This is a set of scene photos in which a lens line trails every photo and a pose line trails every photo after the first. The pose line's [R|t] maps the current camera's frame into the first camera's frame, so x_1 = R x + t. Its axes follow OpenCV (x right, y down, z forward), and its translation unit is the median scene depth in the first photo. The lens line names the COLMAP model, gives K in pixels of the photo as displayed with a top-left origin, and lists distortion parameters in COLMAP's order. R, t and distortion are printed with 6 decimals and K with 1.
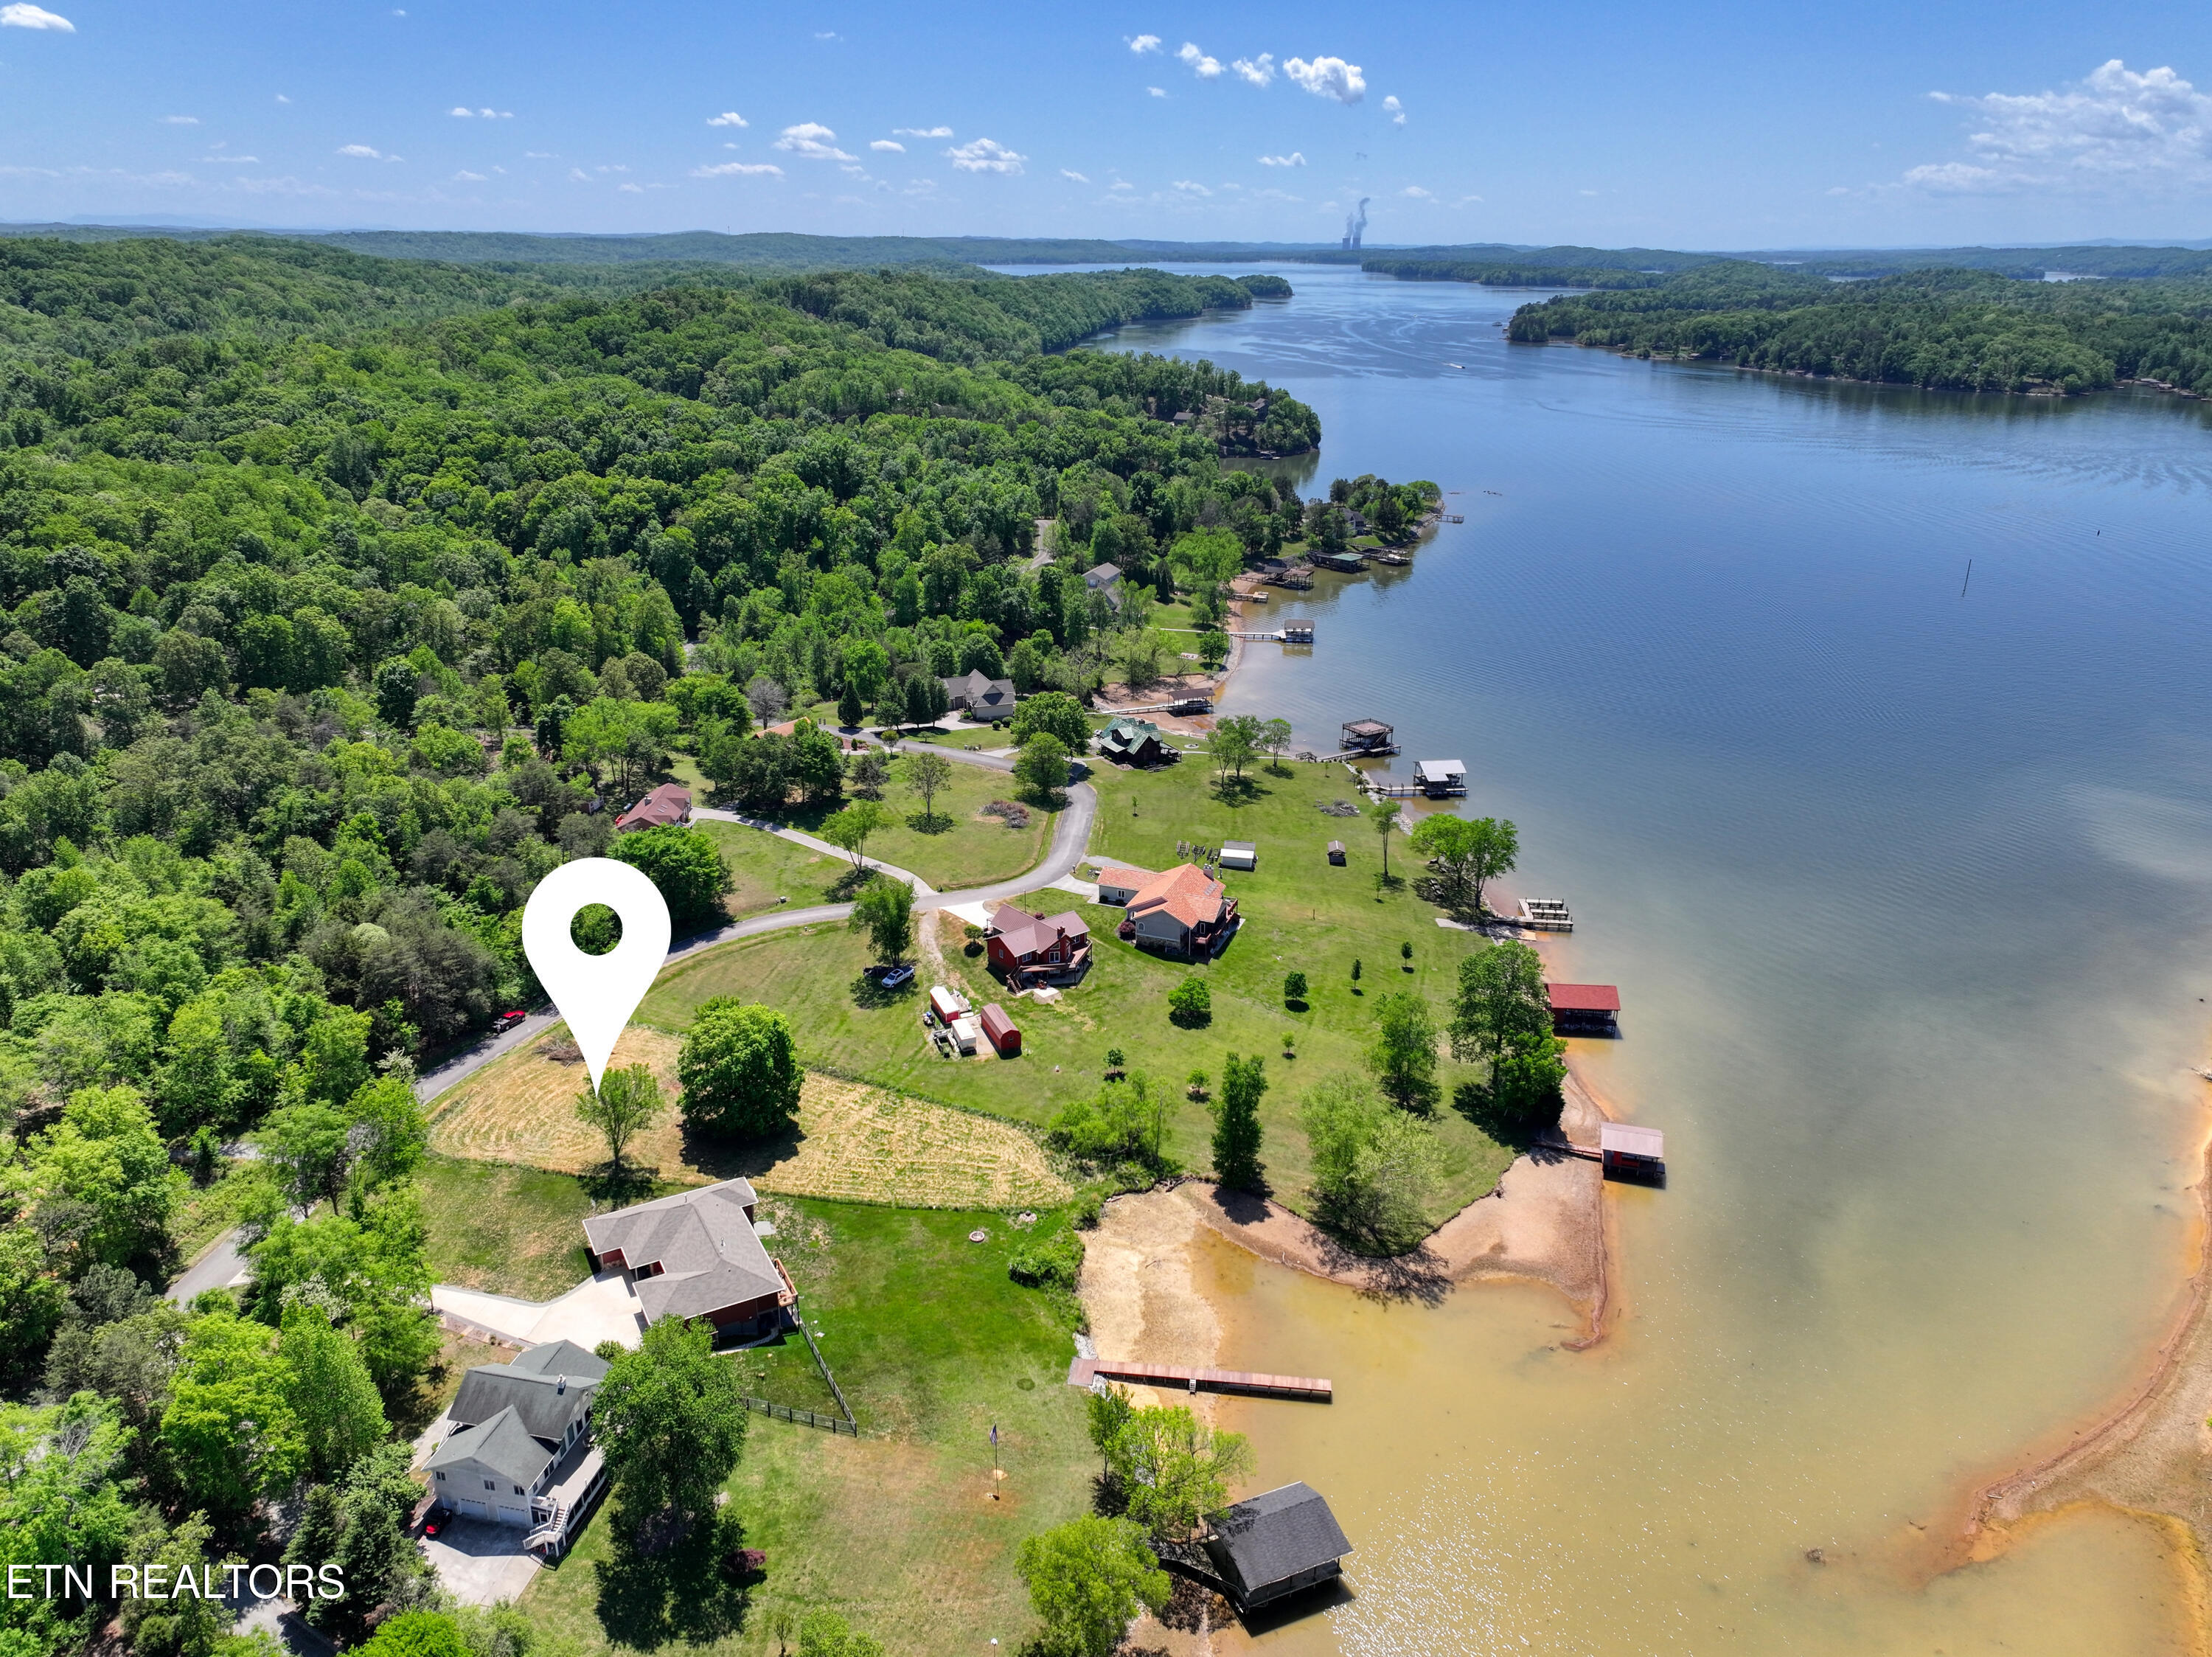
lens RADIAL K [[1549.2, 0, 1106.0], [0, 1549.2, 828.5], [0, 0, 1]] dist [0.001556, 0.023125]
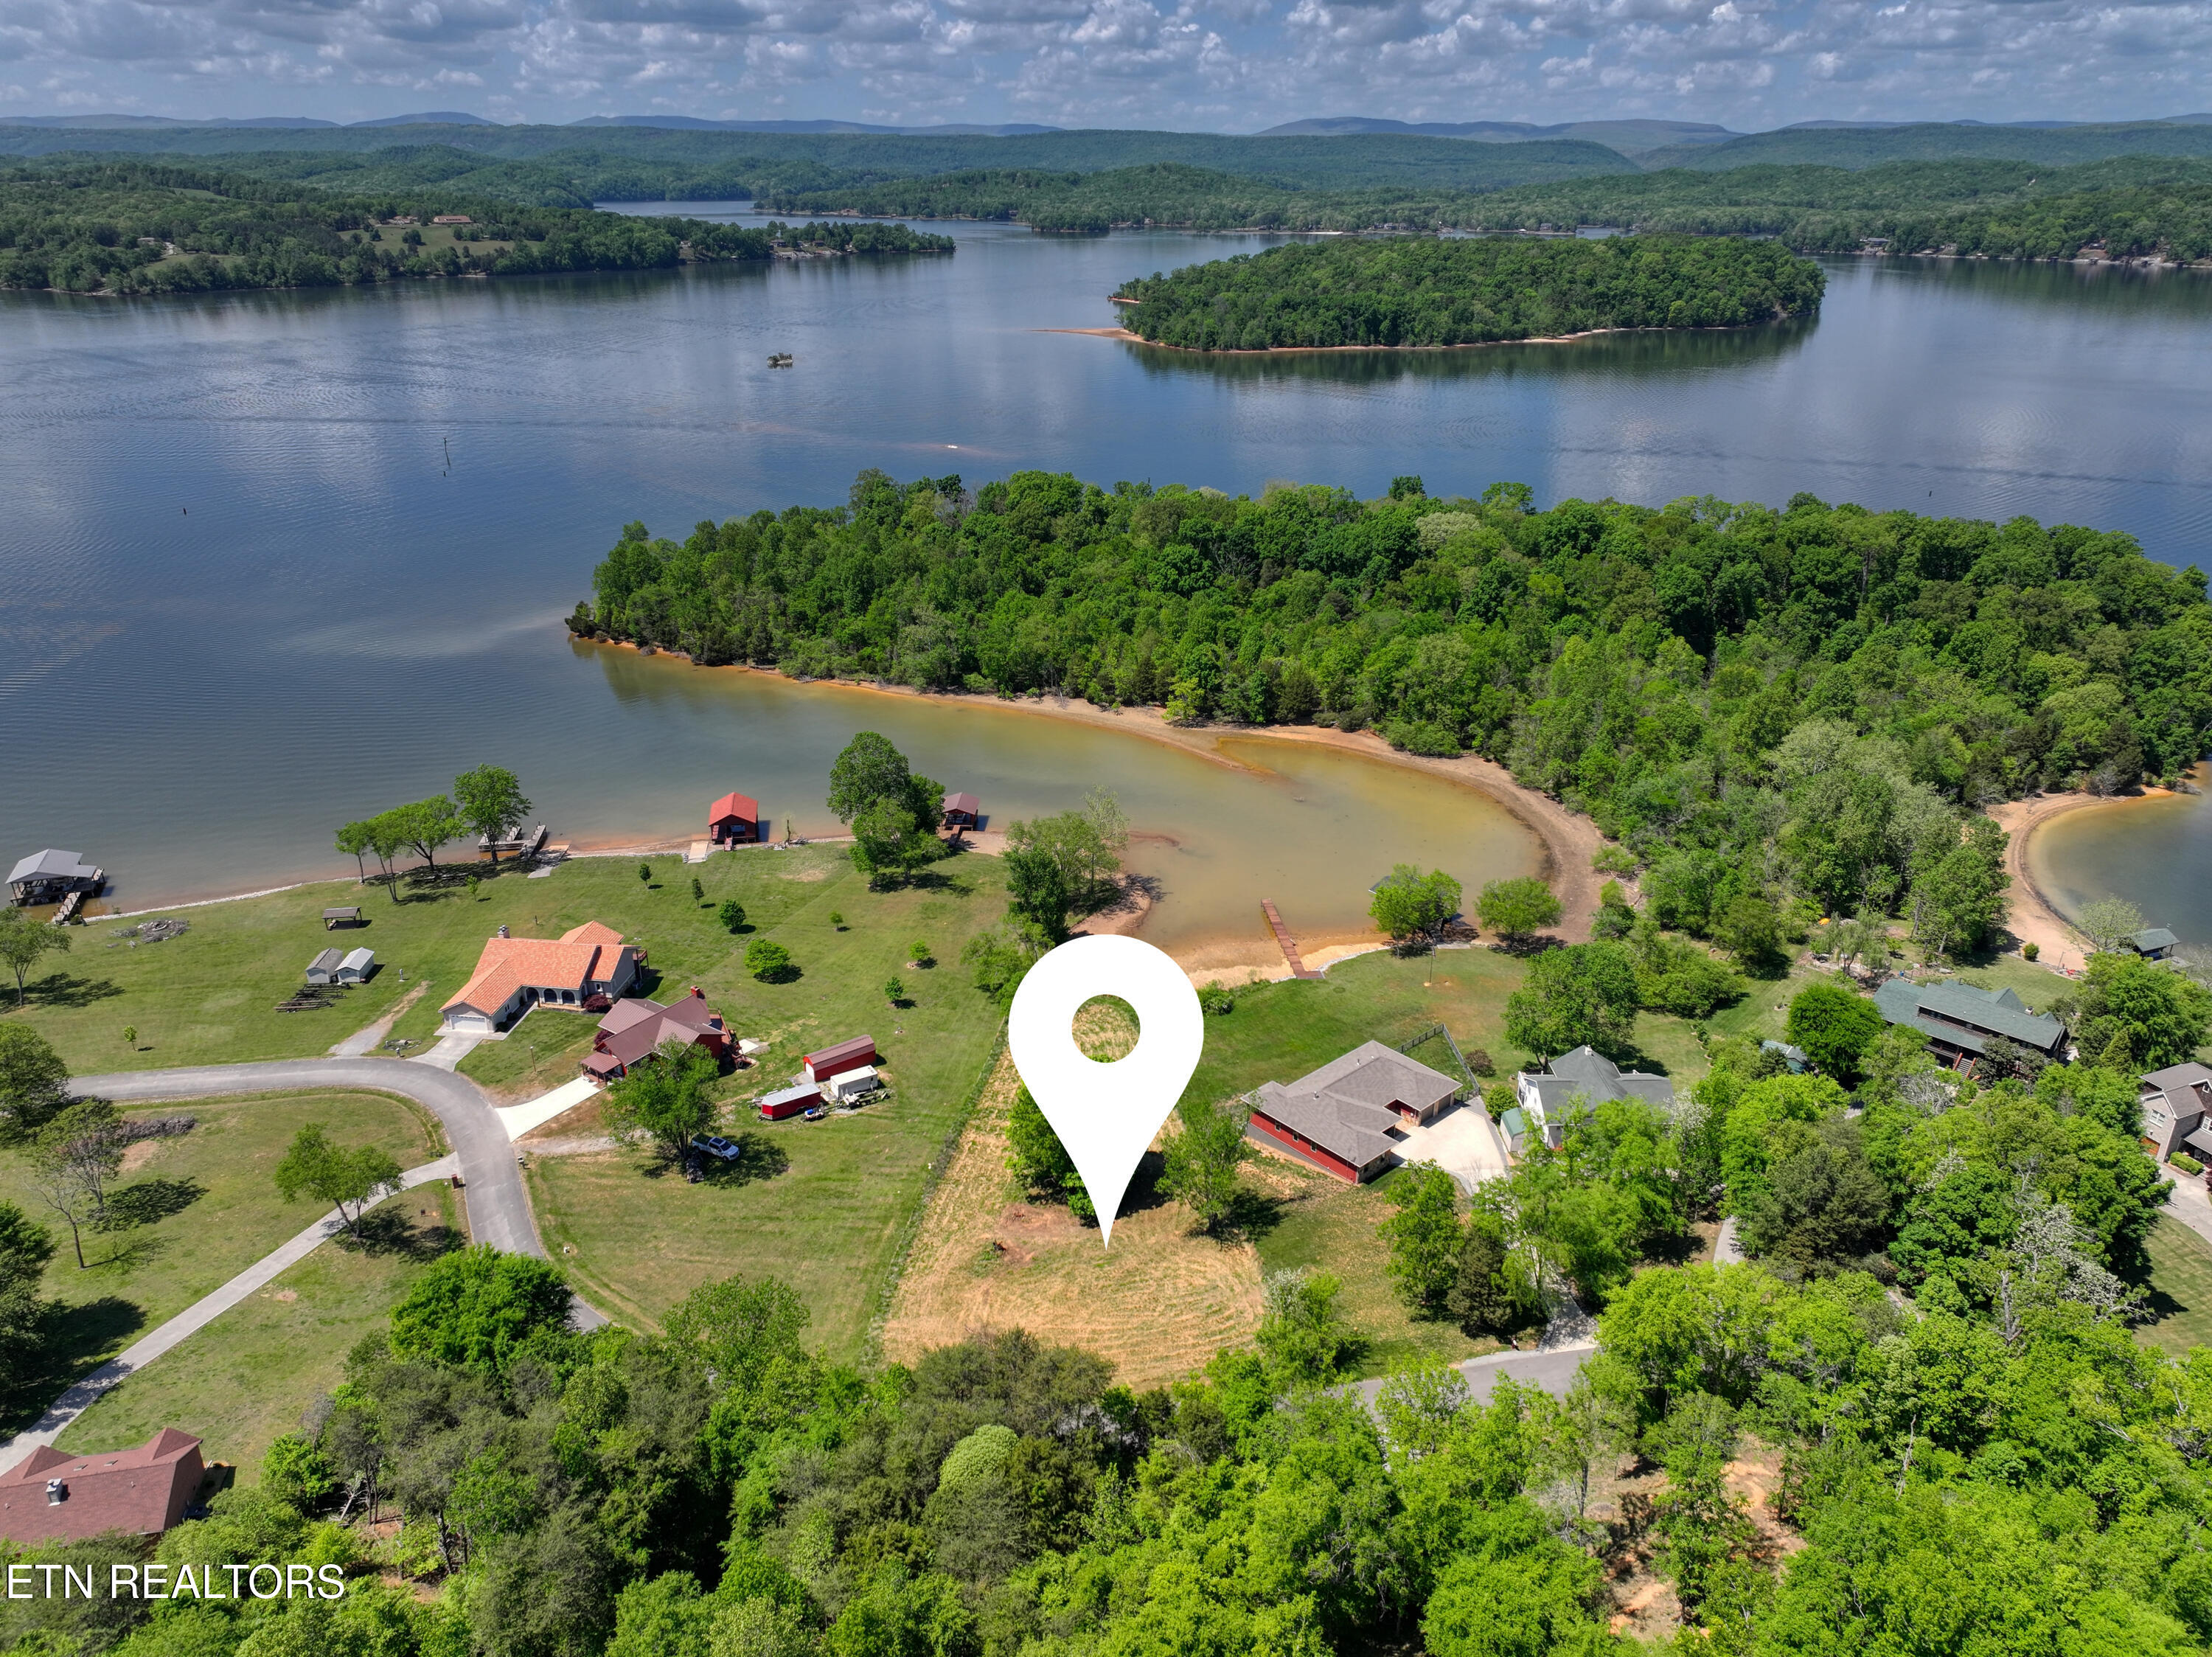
lens RADIAL K [[1549.2, 0, 1106.0], [0, 1549.2, 828.5], [0, 0, 1]] dist [0.001556, 0.023125]
pose [[-0.229306, -0.394538, 0.889808, -0.148154], [0.340885, 0.823720, 0.453081, -0.058230], [-0.911711, 0.407217, -0.054392, 0.150129]]
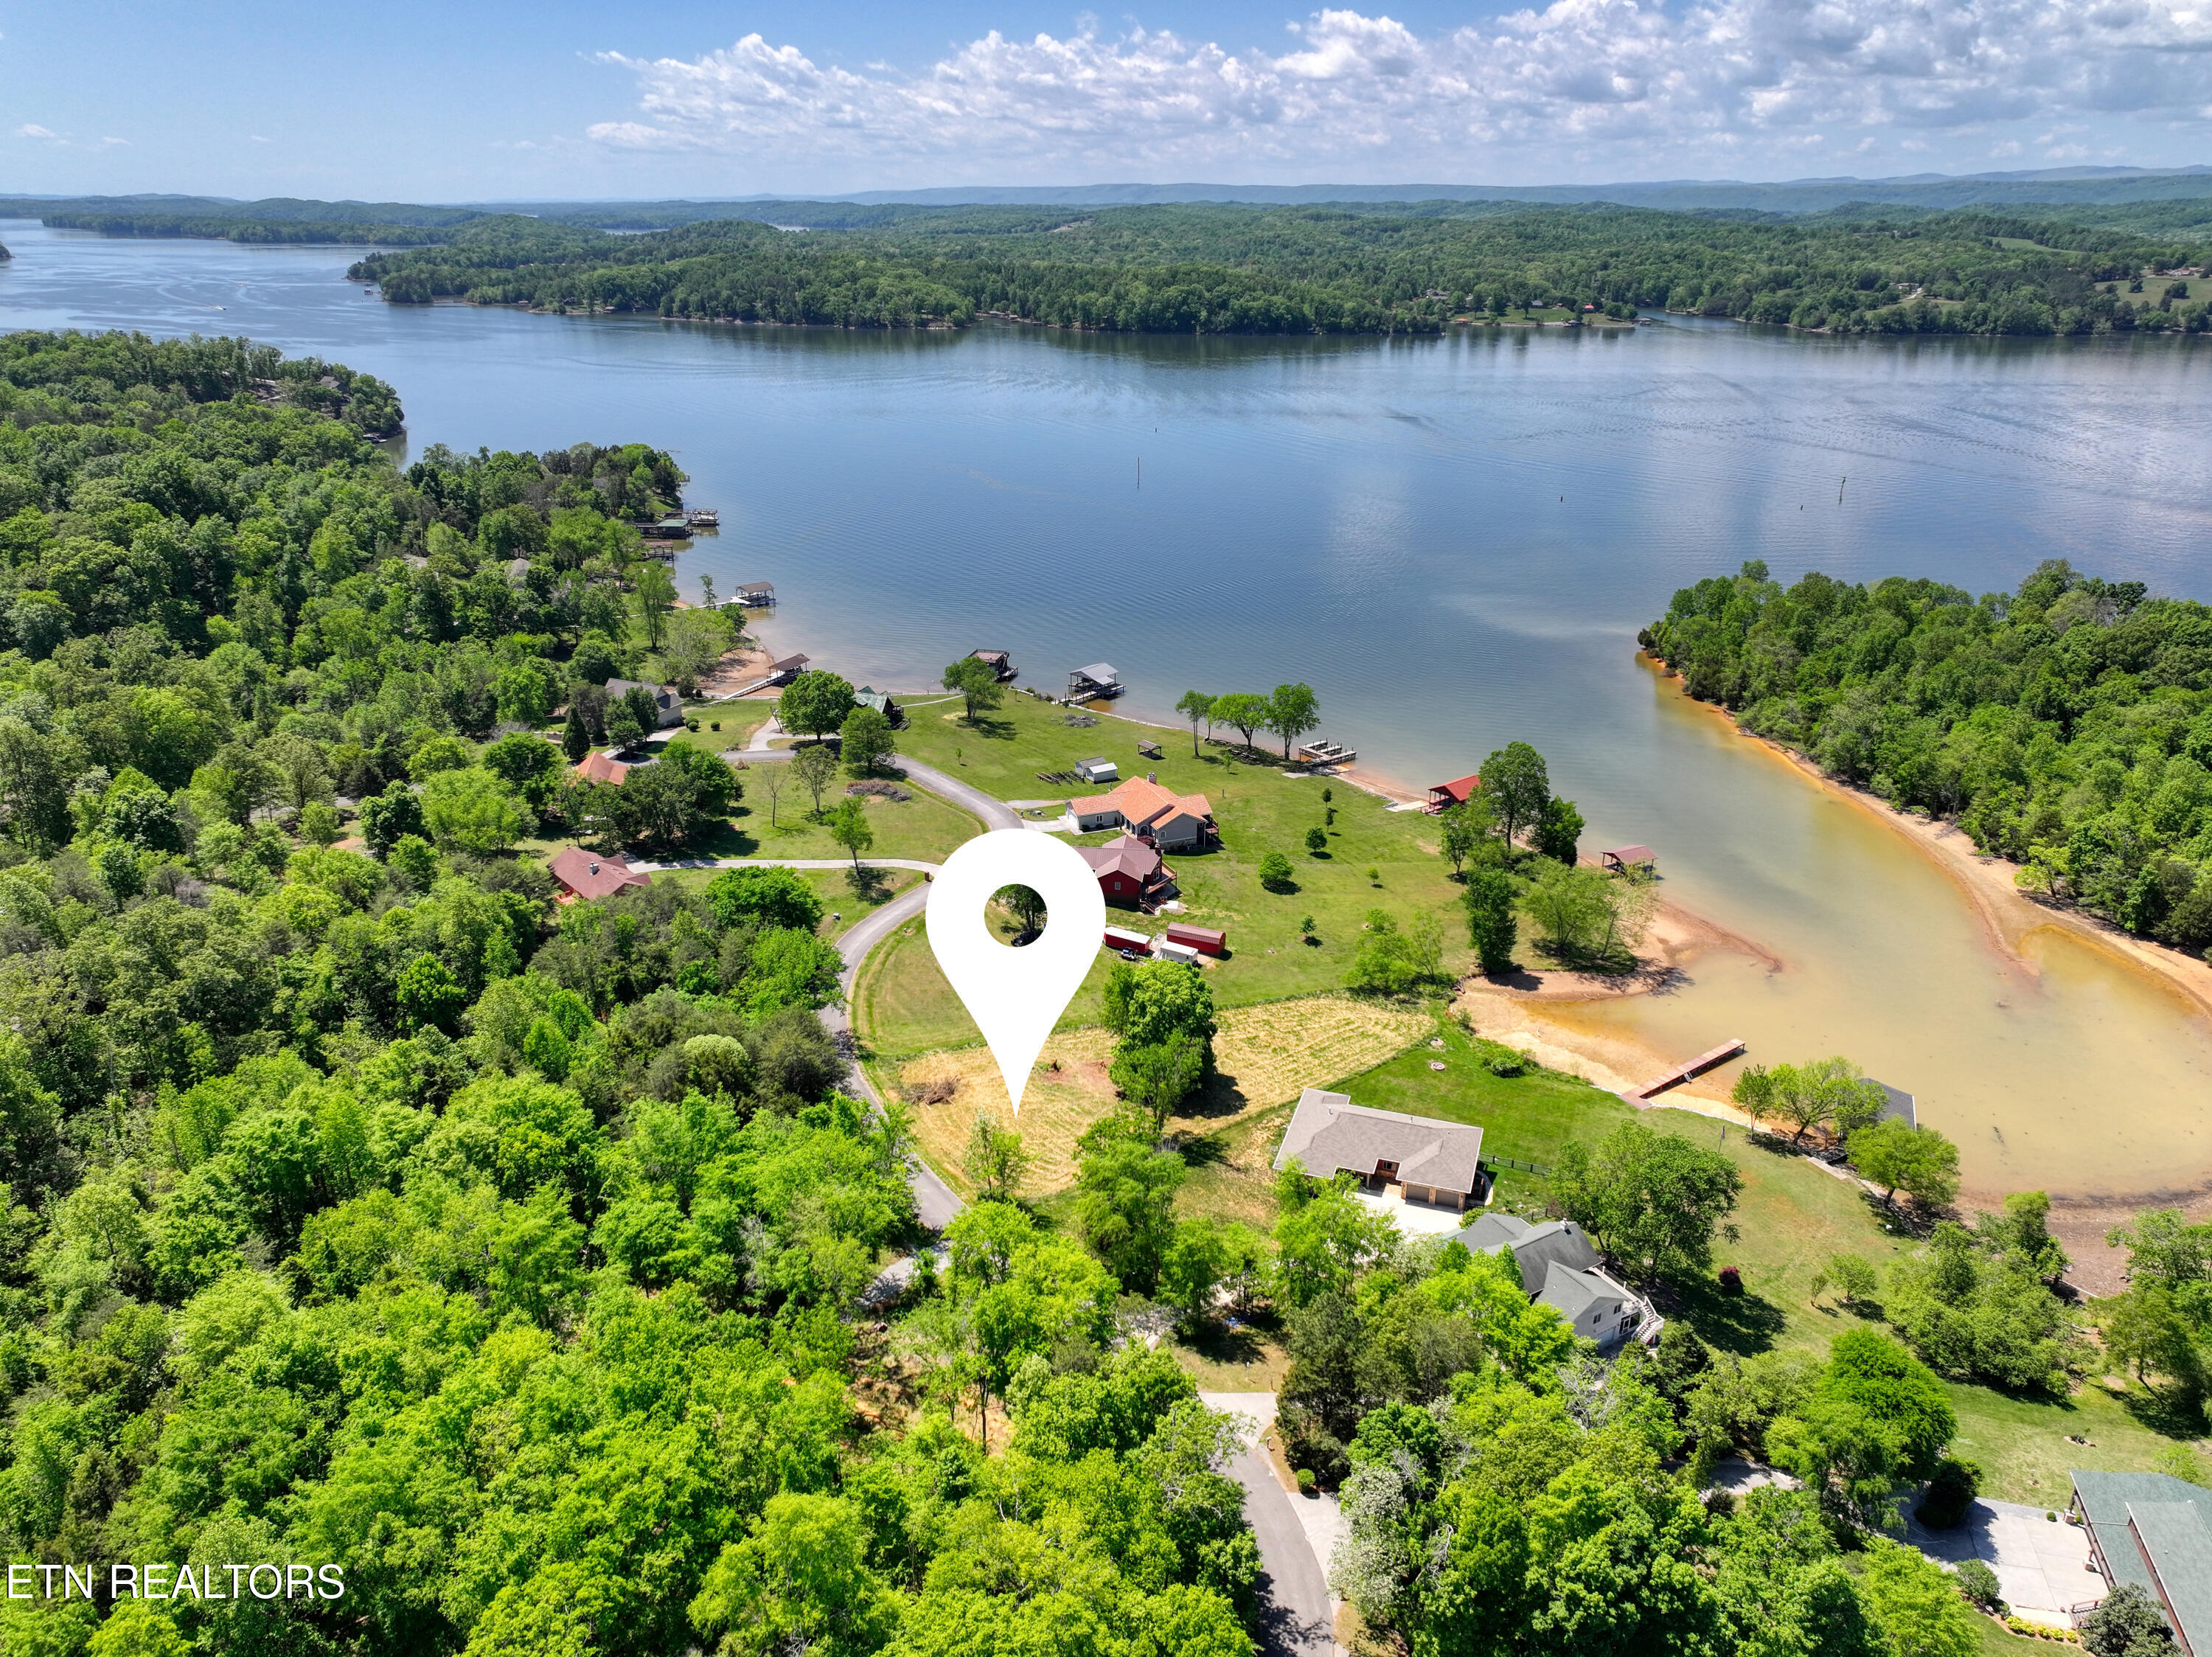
lens RADIAL K [[1549.2, 0, 1106.0], [0, 1549.2, 828.5], [0, 0, 1]] dist [0.001556, 0.023125]
pose [[0.735442, -0.259867, 0.625775, -0.135831], [0.243391, 0.963211, 0.113950, -0.014806], [-0.632365, 0.068505, 0.771636, 0.034597]]
